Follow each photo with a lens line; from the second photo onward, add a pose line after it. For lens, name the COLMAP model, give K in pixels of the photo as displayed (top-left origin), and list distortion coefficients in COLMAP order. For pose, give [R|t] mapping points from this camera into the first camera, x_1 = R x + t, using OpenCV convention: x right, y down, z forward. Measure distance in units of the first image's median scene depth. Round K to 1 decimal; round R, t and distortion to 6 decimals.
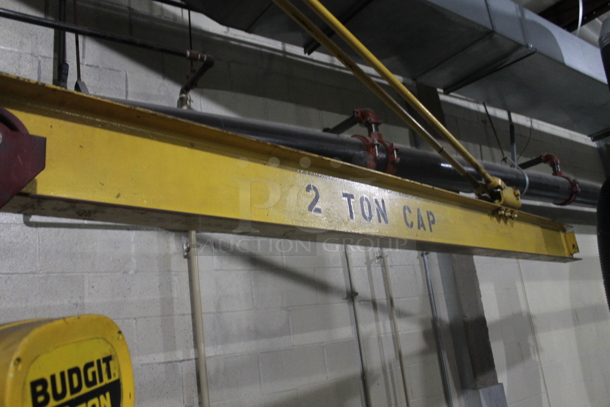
lens RADIAL K [[513.6, 0, 305.0], [0, 513.6, 203.5], [0, 0, 1]] dist [-0.163325, 0.126181]
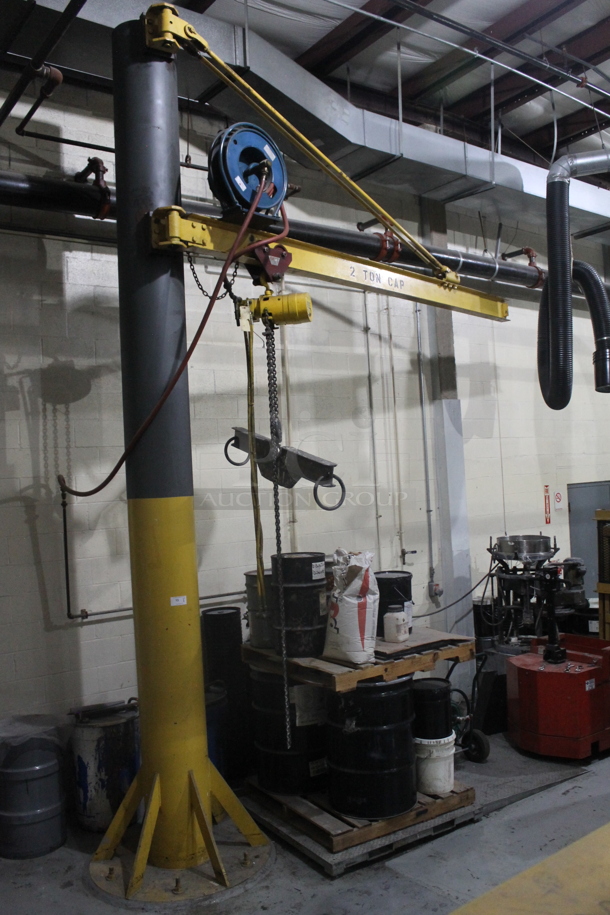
lens RADIAL K [[770.3, 0, 305.0], [0, 770.3, 457.5], [0, 0, 1]] dist [-0.163325, 0.126181]
pose [[0.997233, 0.074335, -0.000095, -0.073862], [-0.072047, 0.966850, 0.244969, -0.012238], [0.018301, -0.244285, 0.969531, -1.470446]]
